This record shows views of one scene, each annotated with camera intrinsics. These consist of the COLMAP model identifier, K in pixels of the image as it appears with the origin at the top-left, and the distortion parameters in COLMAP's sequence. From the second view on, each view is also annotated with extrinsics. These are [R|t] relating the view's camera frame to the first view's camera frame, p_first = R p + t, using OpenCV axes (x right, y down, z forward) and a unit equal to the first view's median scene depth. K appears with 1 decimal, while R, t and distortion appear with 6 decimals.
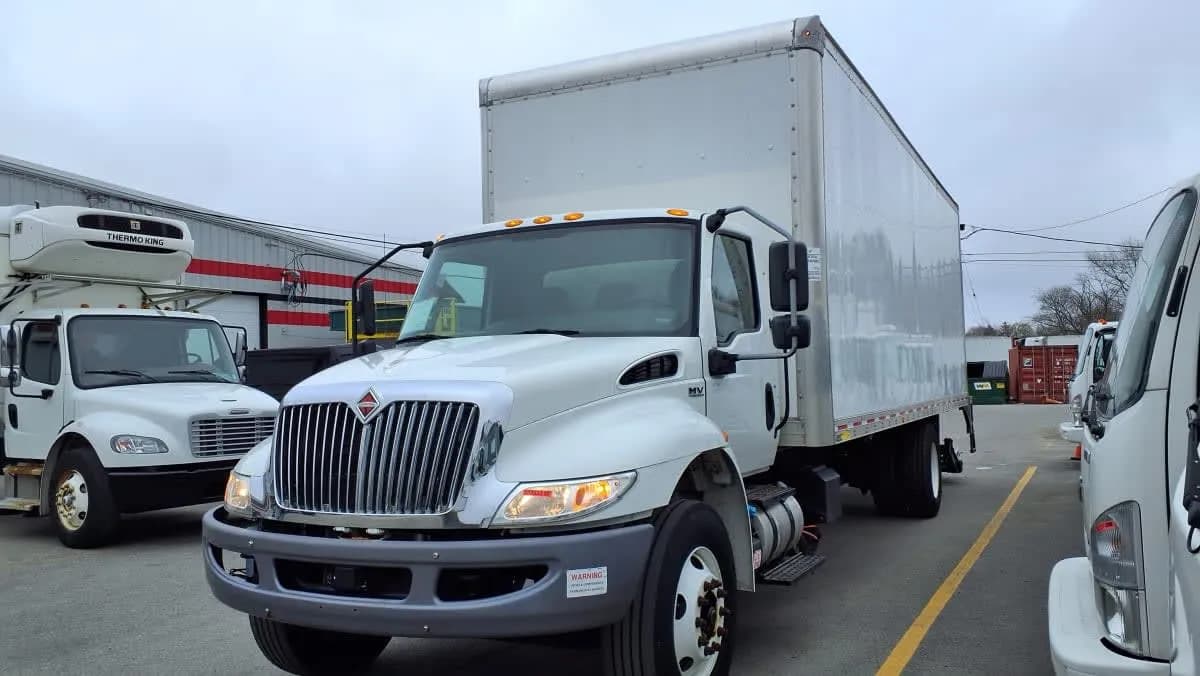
lens RADIAL K [[956.0, 0, 600.0], [0, 956.0, 338.0], [0, 0, 1]] dist [0.064627, -0.001524]
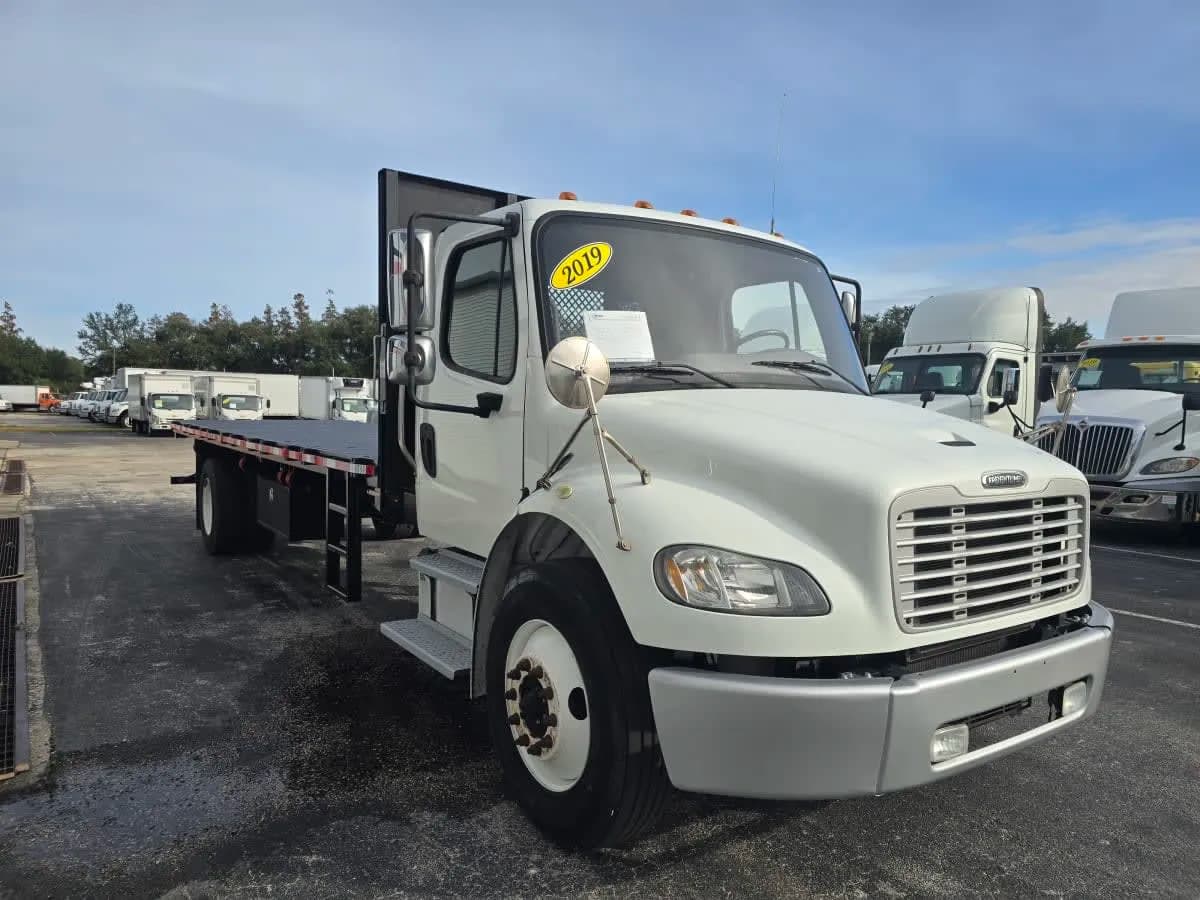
lens RADIAL K [[995.1, 0, 600.0], [0, 995.1, 450.0], [0, 0, 1]] dist [0.000022, -0.000490]
pose [[0.913878, 0.050094, -0.402887, -0.474082], [-0.016208, 0.996069, 0.087085, 0.052426], [0.405666, -0.073055, 0.911097, 0.850977]]
